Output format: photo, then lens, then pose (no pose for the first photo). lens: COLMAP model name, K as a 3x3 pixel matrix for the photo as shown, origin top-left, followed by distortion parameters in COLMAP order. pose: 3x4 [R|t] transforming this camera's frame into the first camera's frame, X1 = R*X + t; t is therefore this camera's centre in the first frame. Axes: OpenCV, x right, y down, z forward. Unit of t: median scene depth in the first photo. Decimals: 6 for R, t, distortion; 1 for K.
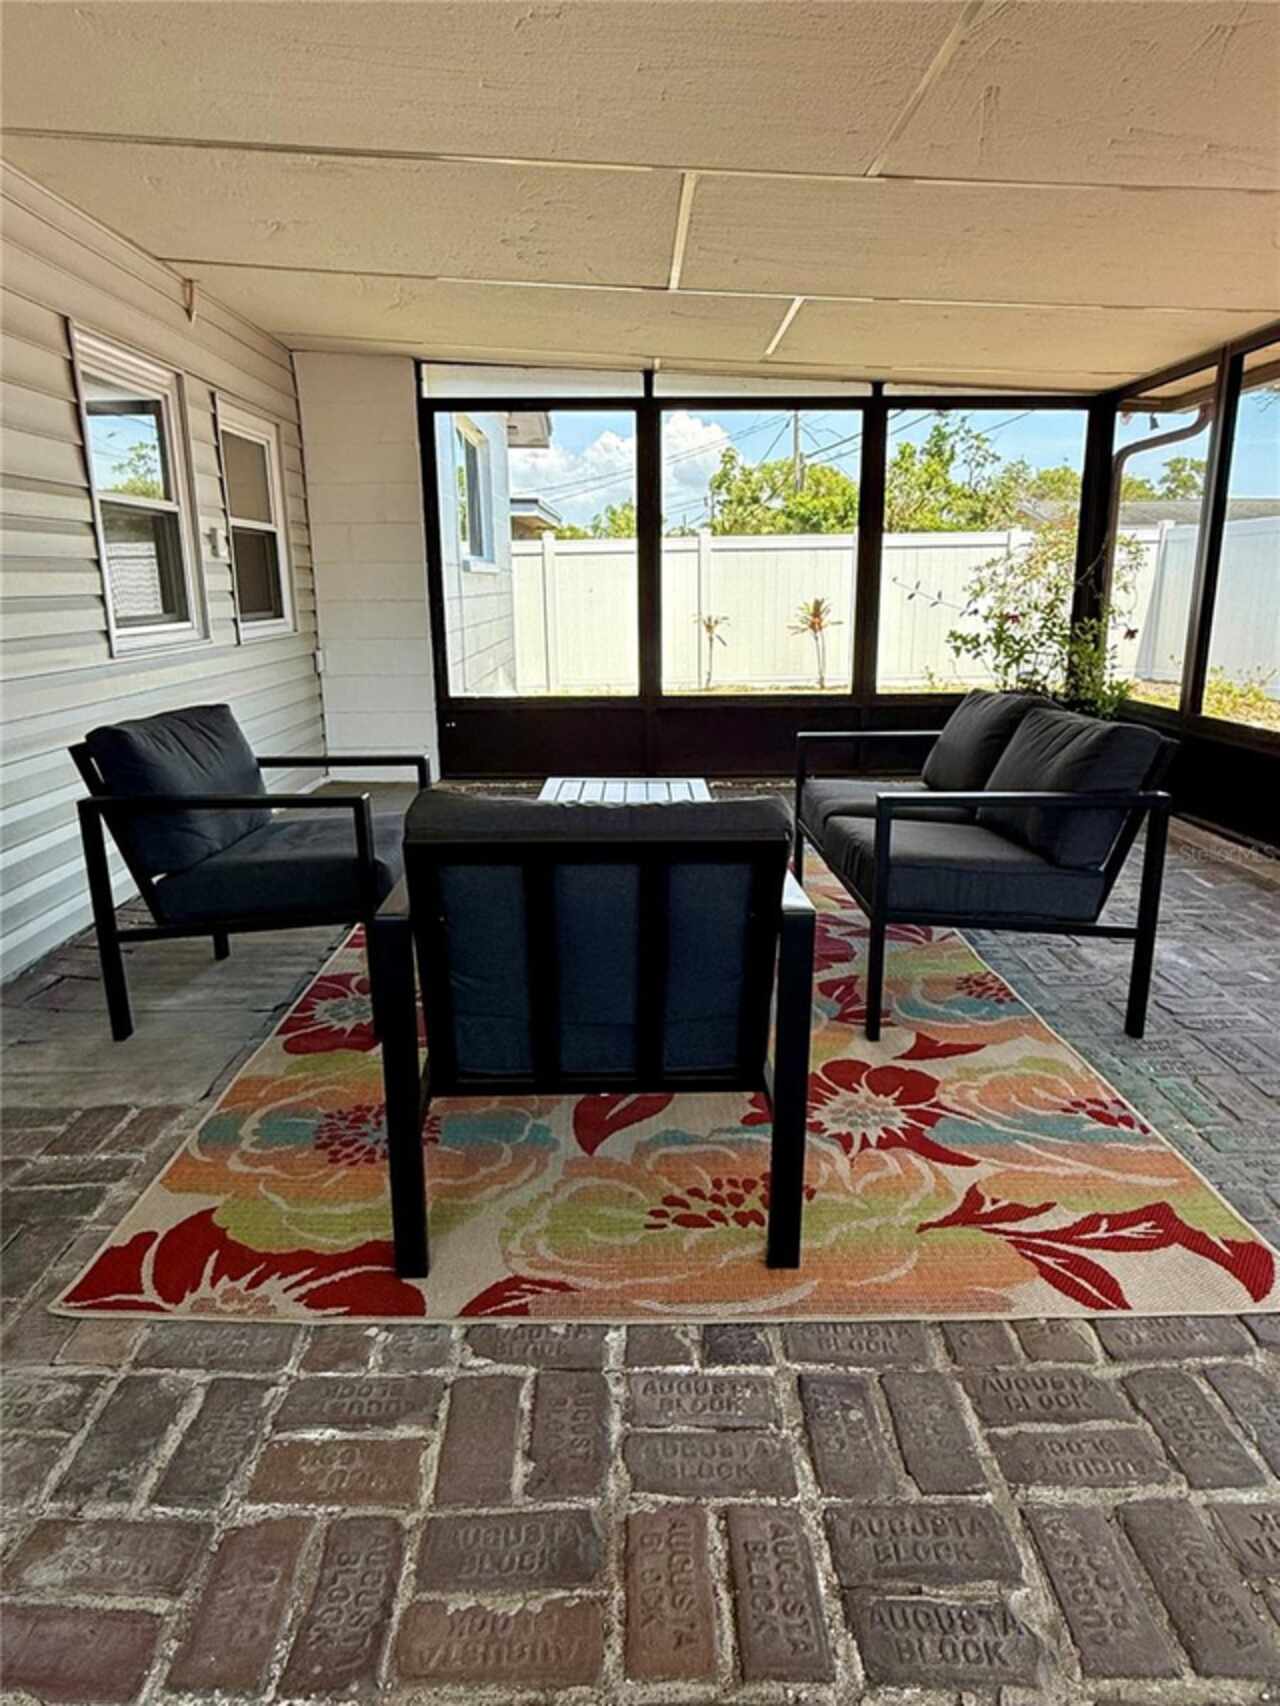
lens RADIAL K [[1070.8, 0, 645.1], [0, 1070.8, 861.6], [0, 0, 1]] dist [-0.005998, 0.005071]
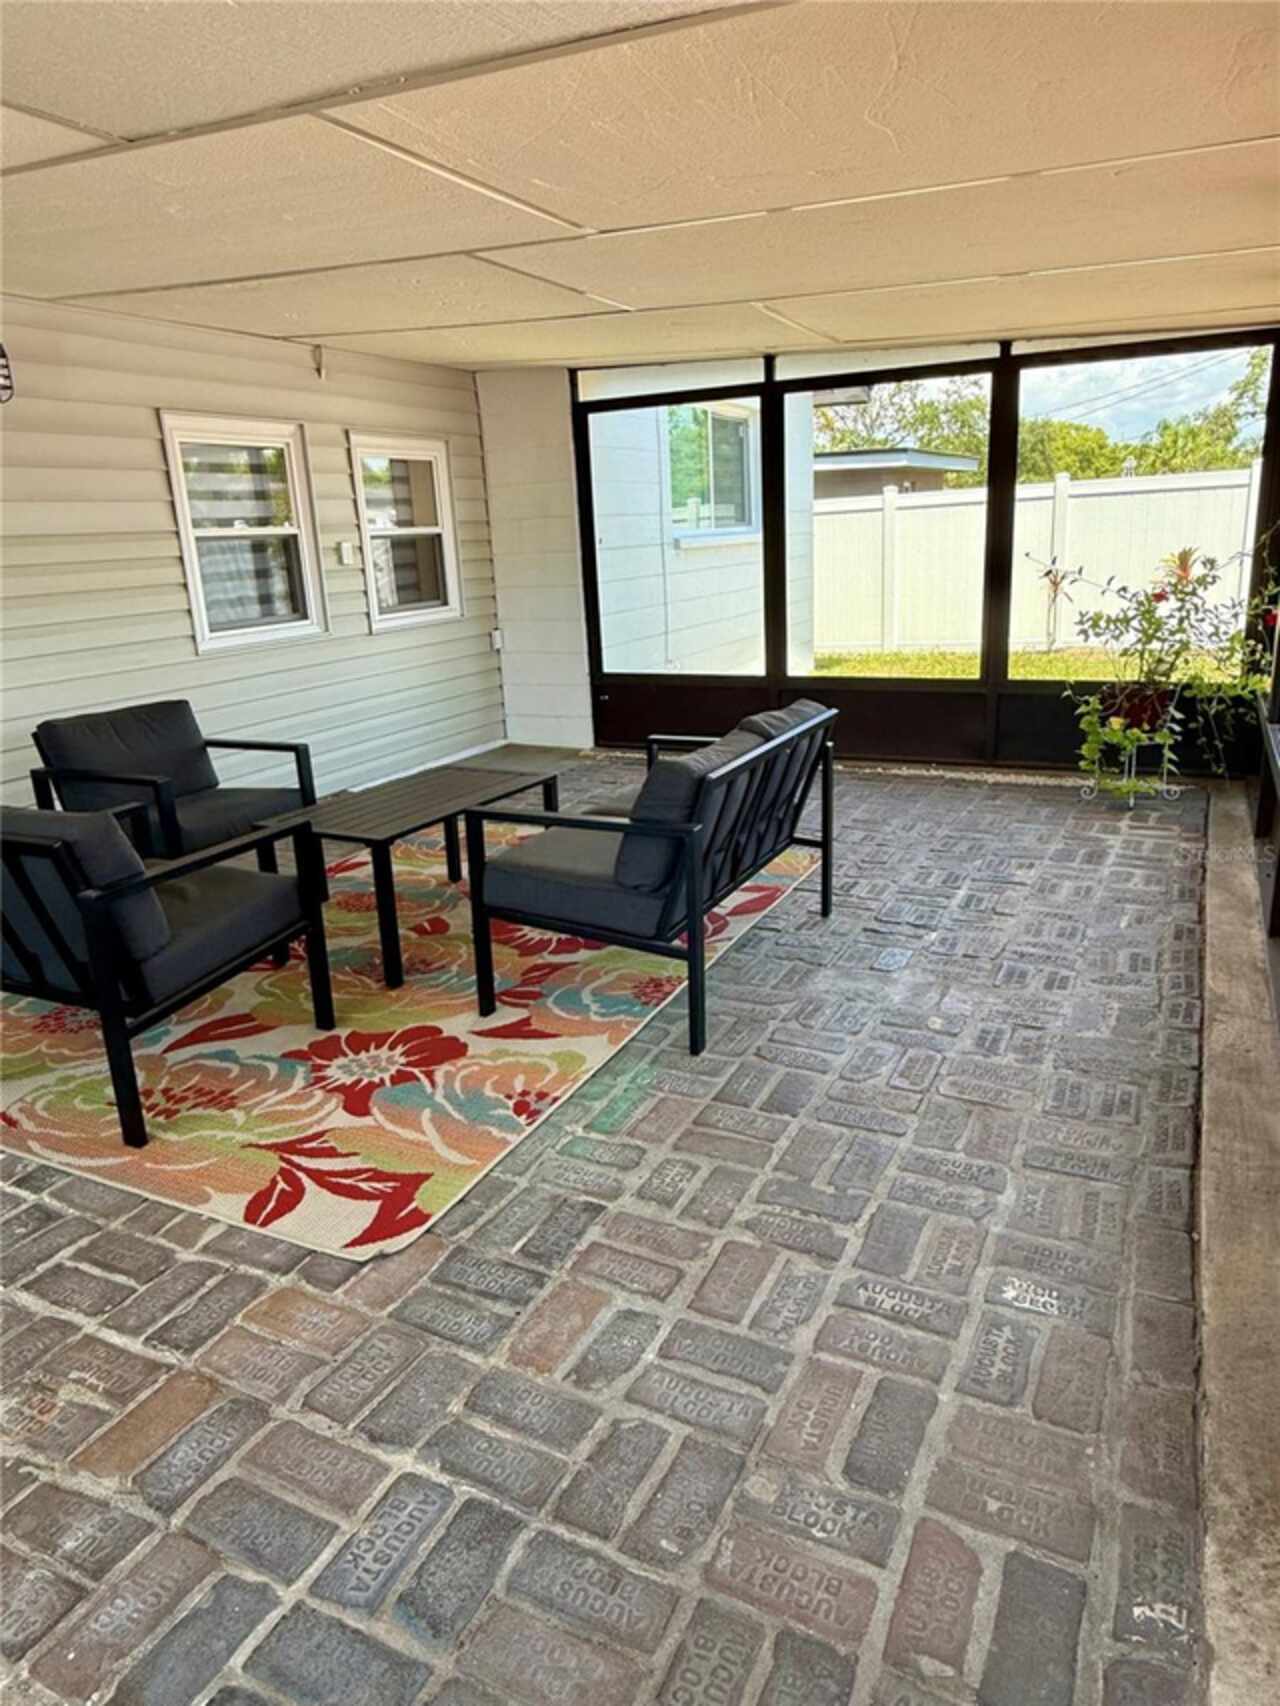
lens RADIAL K [[1102.8, 0, 643.6], [0, 1102.8, 855.1], [0, 0, 1]] dist [-0.000077, 0.000386]
pose [[0.888397, 0.096464, -0.448826, 0.899464], [-0.076755, 0.995124, 0.061950, -0.095728], [0.452614, -0.020587, 0.891469, 0.013097]]
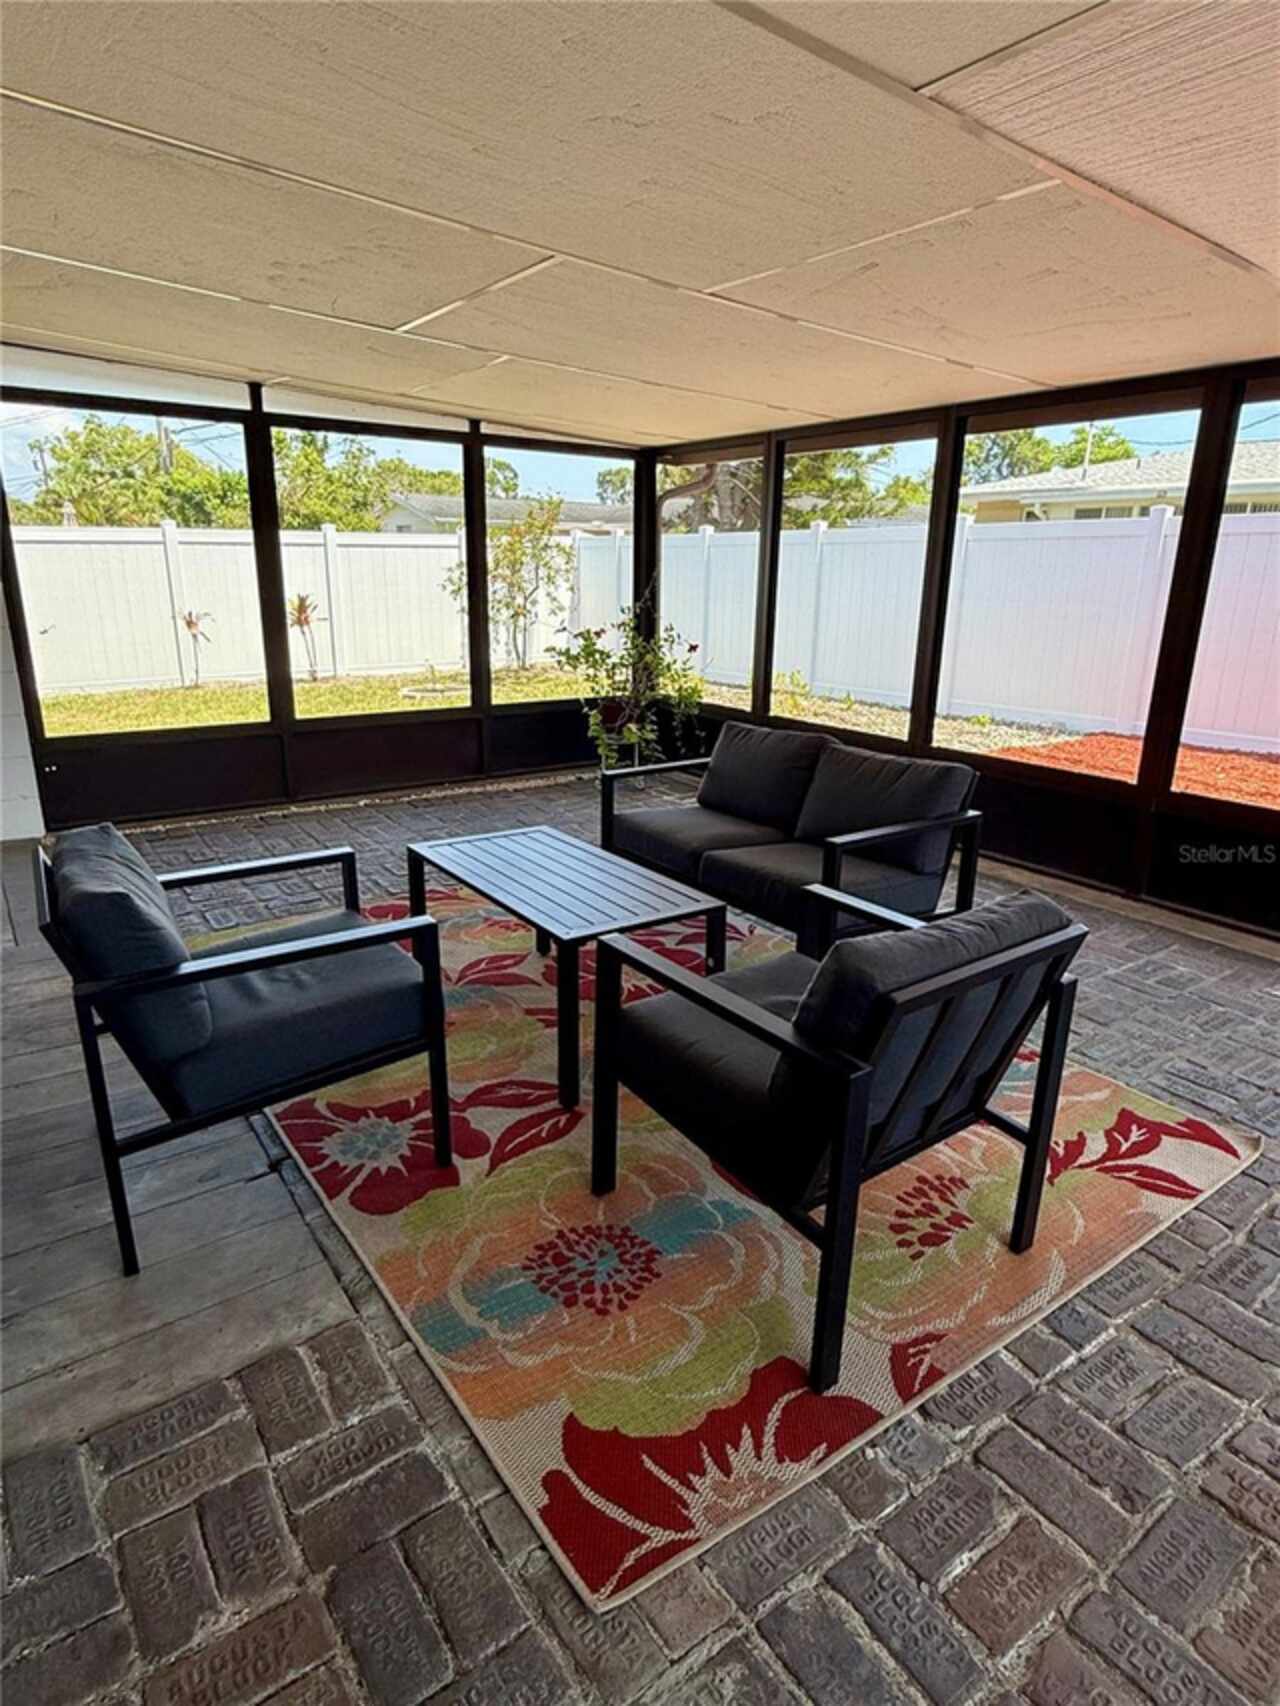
lens RADIAL K [[958.7, 0, 639.8], [0, 958.7, 860.1], [0, 0, 1]] dist [-0.002623, 0.001287]
pose [[0.821922, -0.148944, 0.549782, -0.541511], [0.119809, 0.988820, 0.088773, -0.158617], [-0.556858, -0.007095, 0.830577, 0.208036]]
